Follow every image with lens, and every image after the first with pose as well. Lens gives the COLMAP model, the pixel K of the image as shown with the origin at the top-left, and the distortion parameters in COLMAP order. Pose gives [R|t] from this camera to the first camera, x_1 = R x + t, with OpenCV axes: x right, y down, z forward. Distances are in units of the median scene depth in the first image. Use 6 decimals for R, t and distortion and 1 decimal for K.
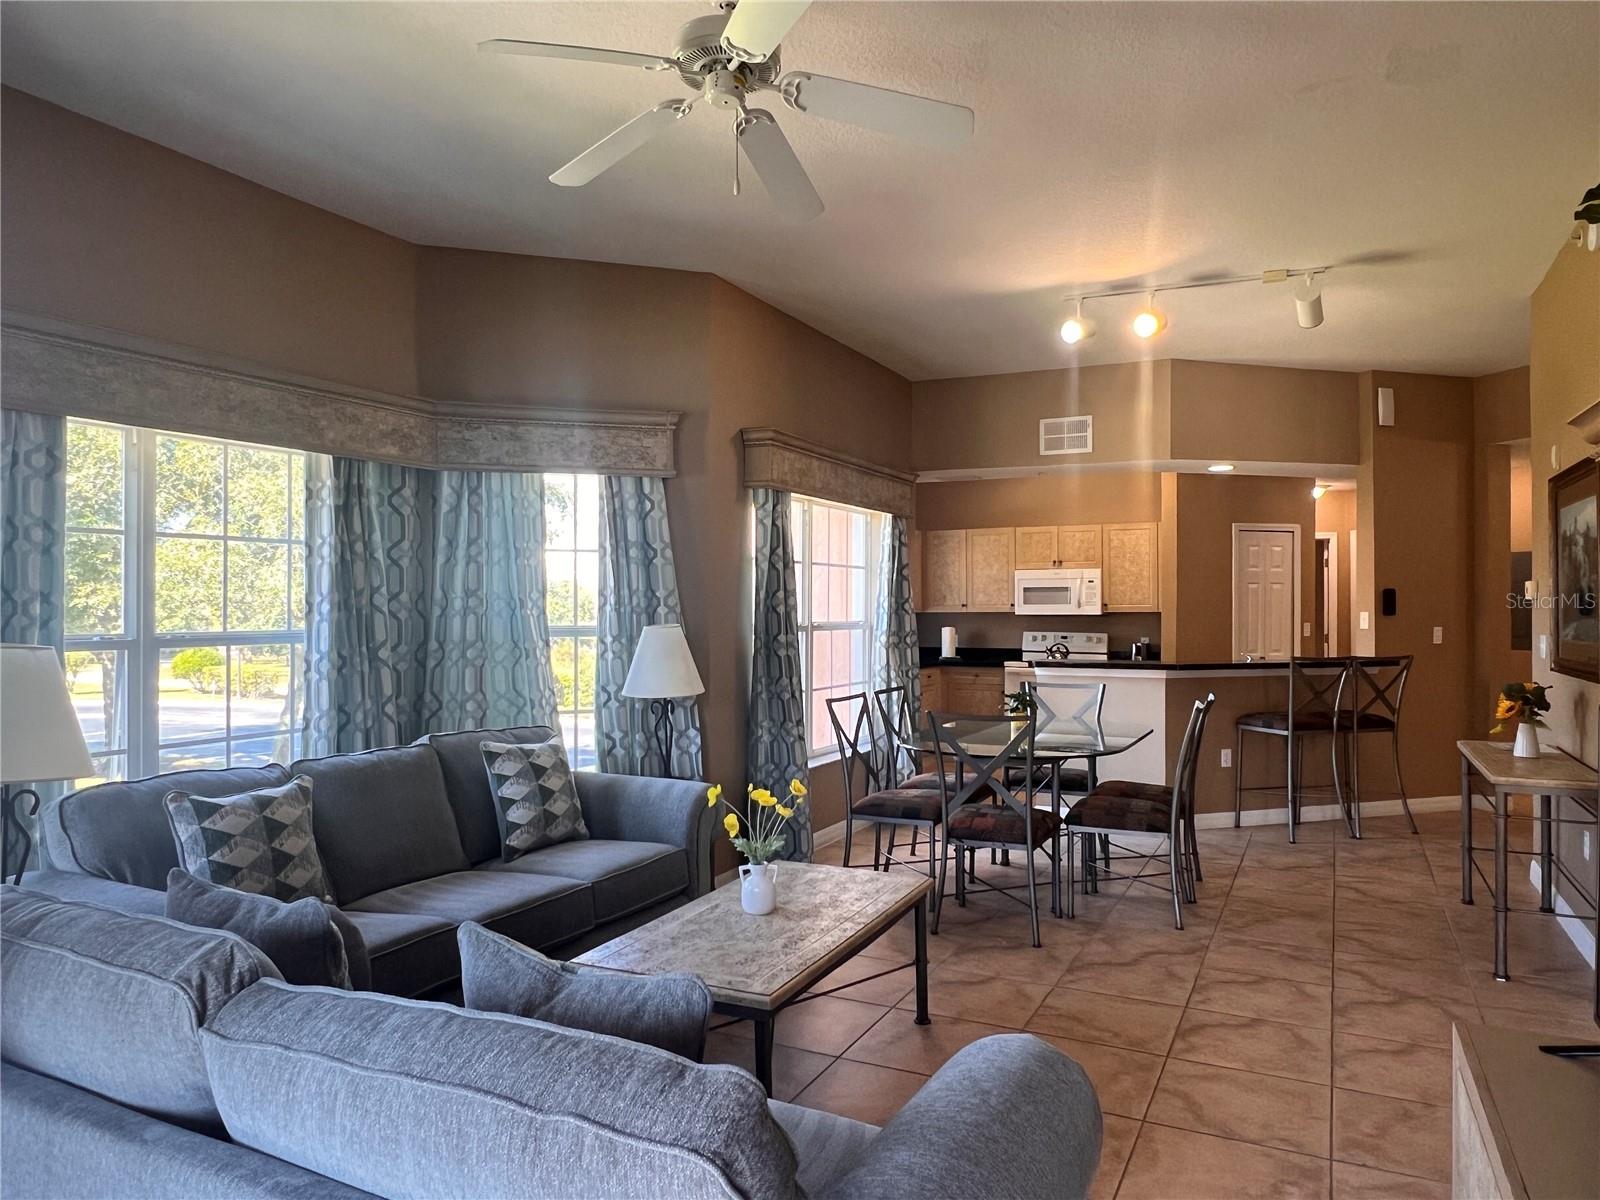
lens RADIAL K [[1060.0, 0, 793.4], [0, 1060.0, 601.1], [0, 0, 1]] dist [-0.000747, -0.006530]
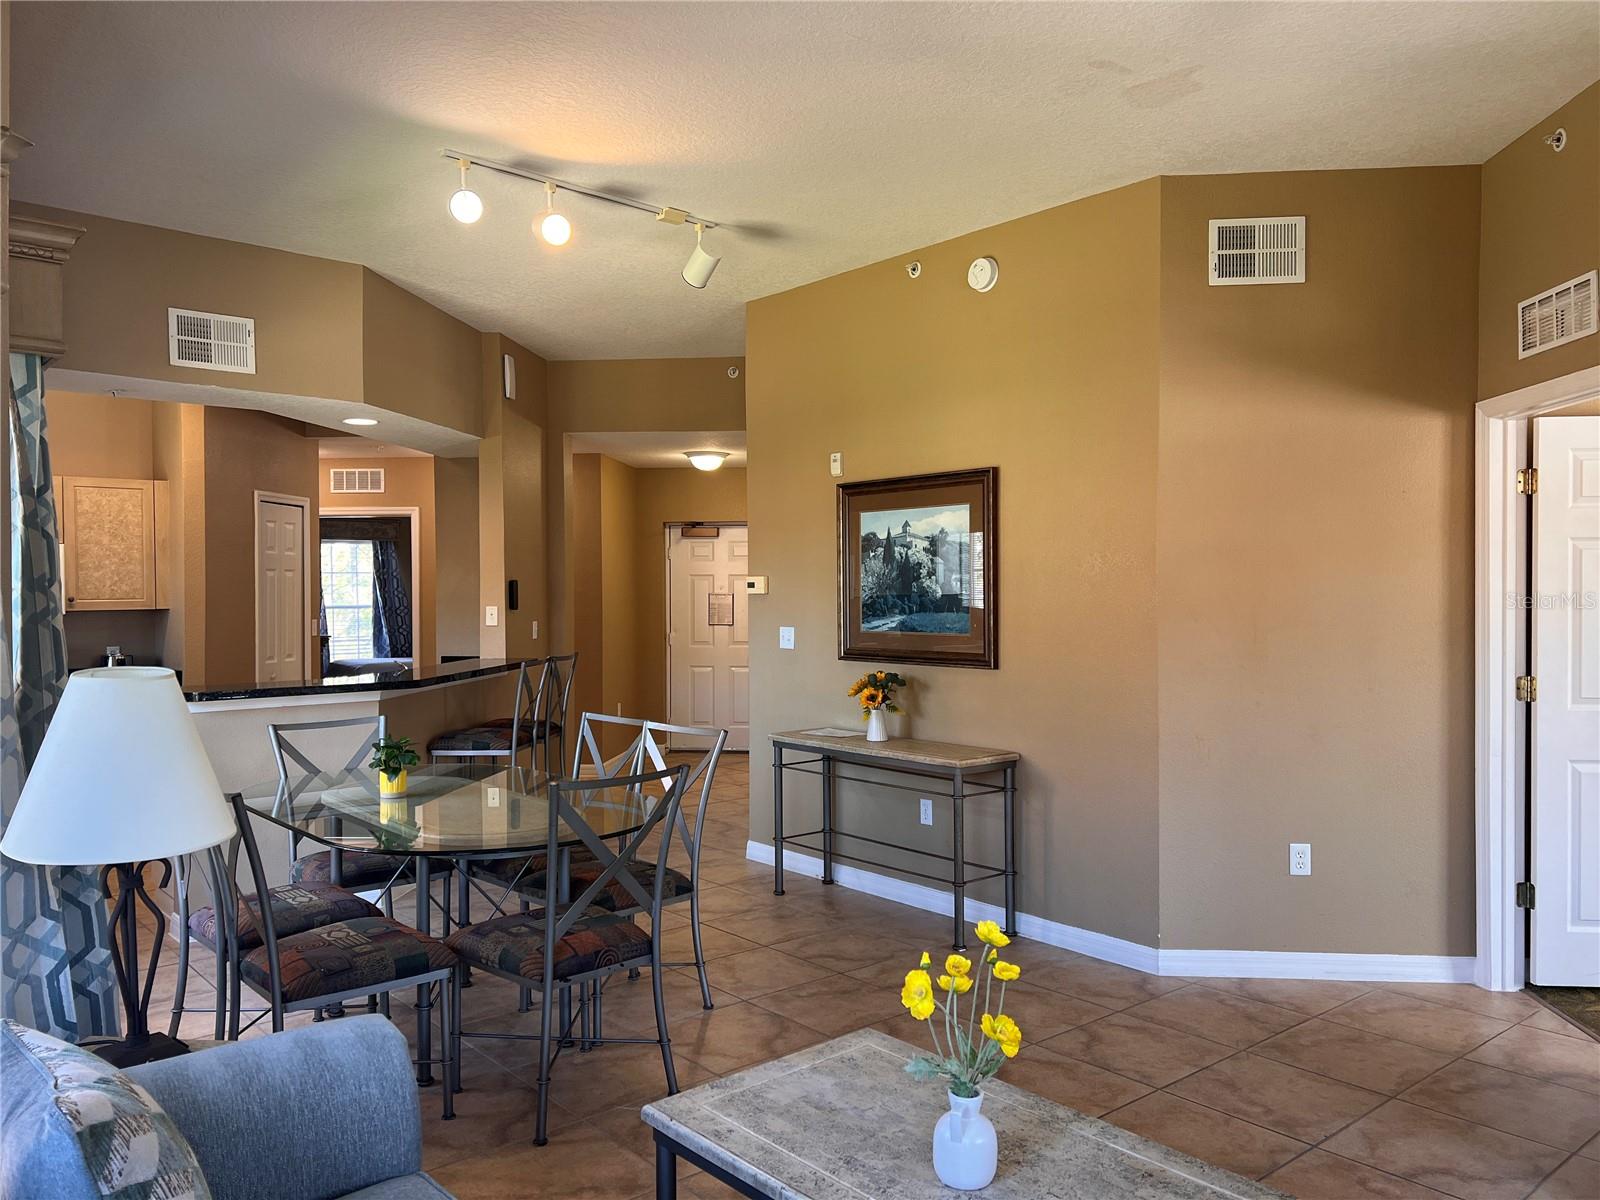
lens RADIAL K [[1195.3, 0, 797.9], [0, 1195.3, 605.9], [0, 0, 1]] dist [0.089047, -0.111898]
pose [[0.385970, -0.014208, 0.922402, -0.225534], [-0.001288, 0.999872, 0.015940, -0.005092], [-0.922510, -0.007341, 0.385903, 0.294357]]
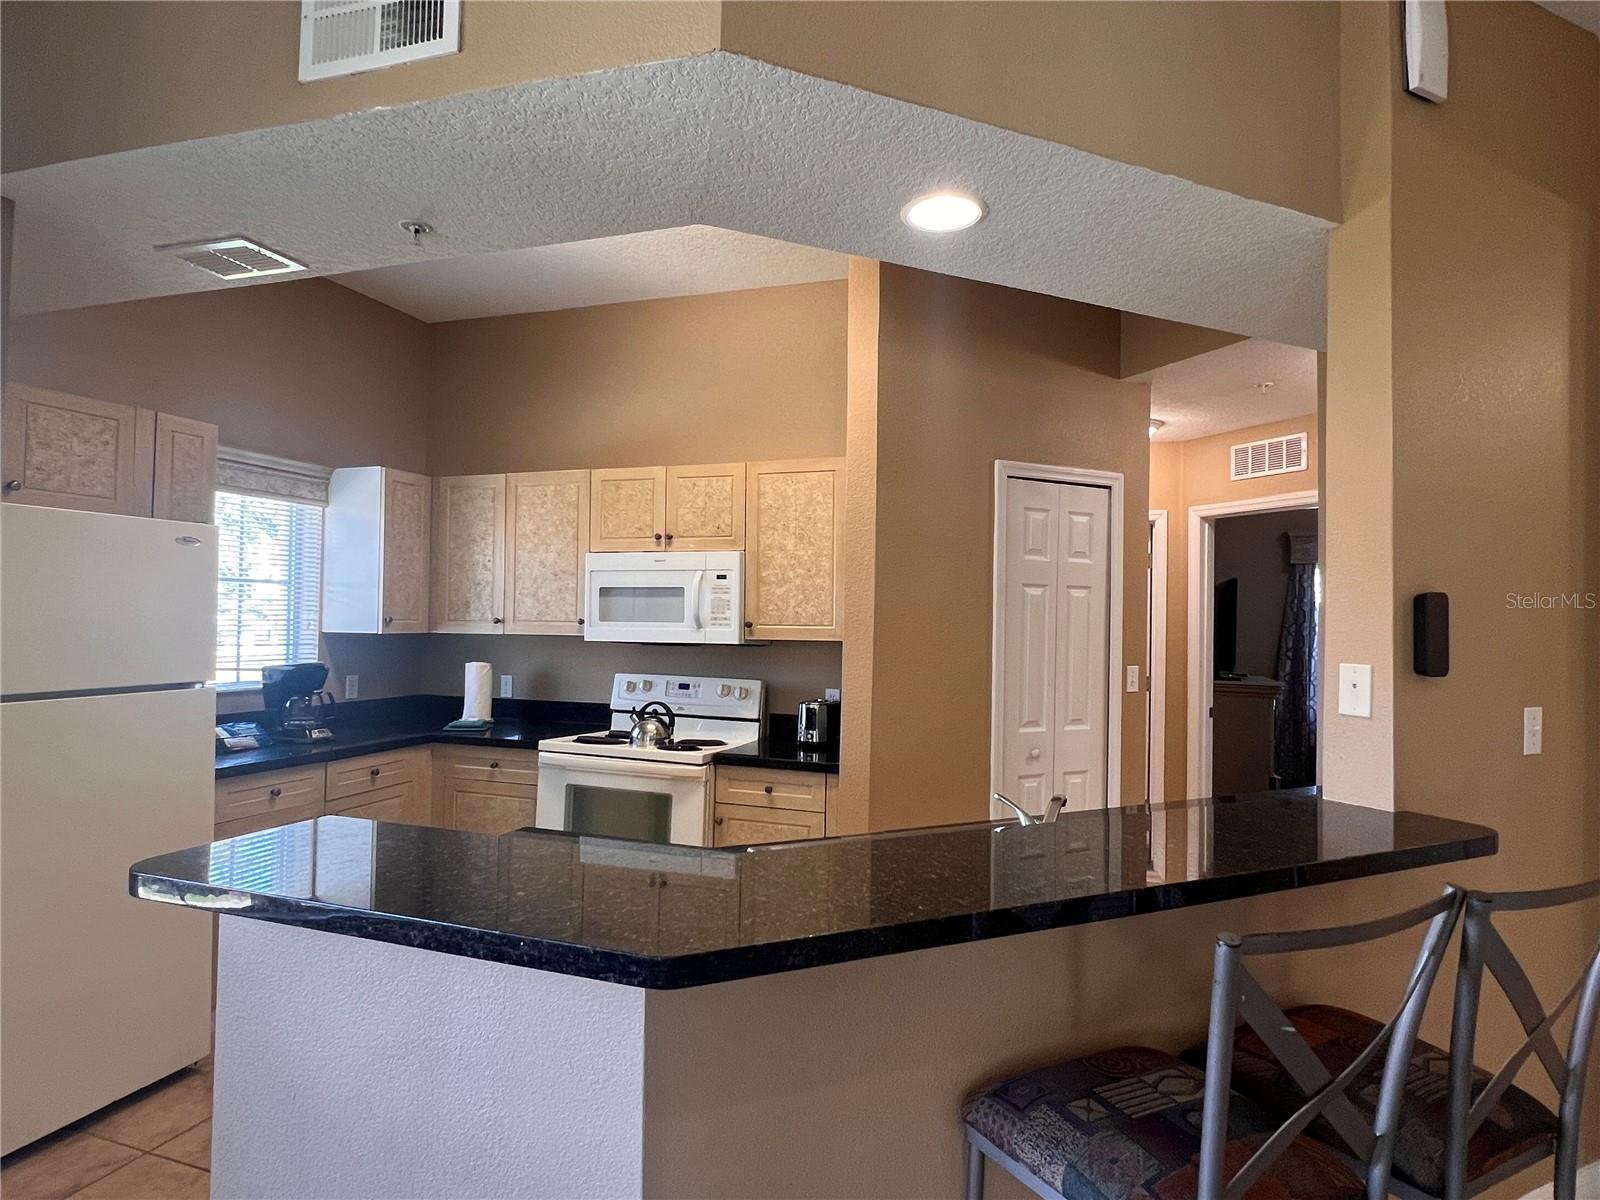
lens RADIAL K [[890.5, 0, 796.2], [0, 890.5, 603.9], [0, 0, 1]] dist [0.001246, -0.000416]
pose [[0.989205, 0.018842, 0.145325, 0.255396], [-0.017071, 0.999764, -0.013425, -0.000859], [-0.145543, 0.010799, 0.989293, 0.586098]]
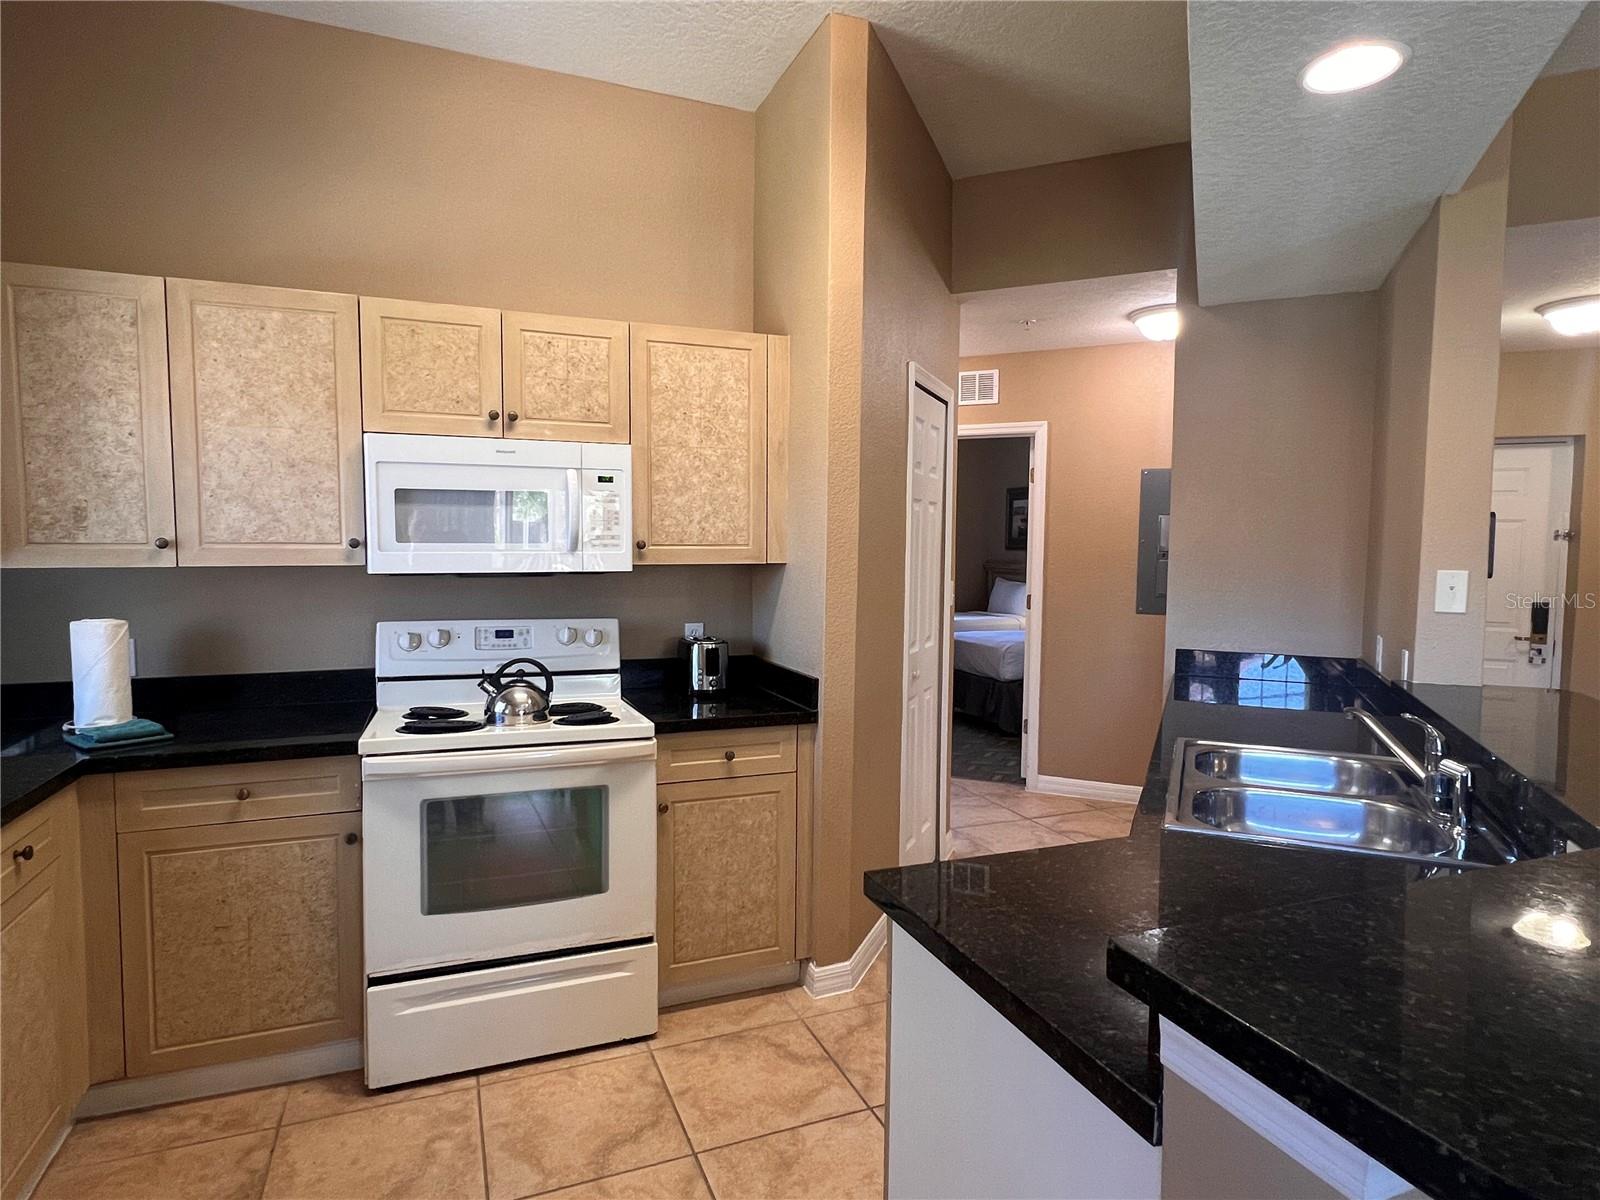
lens RADIAL K [[890.5, 0, 796.2], [0, 890.5, 603.9], [0, 0, 1]] dist [0.001246, -0.000416]
pose [[0.658650, -0.044386, 0.751139, 0.096432], [-0.009755, 0.997671, 0.067507, 0.002589], [-0.752386, -0.051791, 0.656683, 0.753490]]
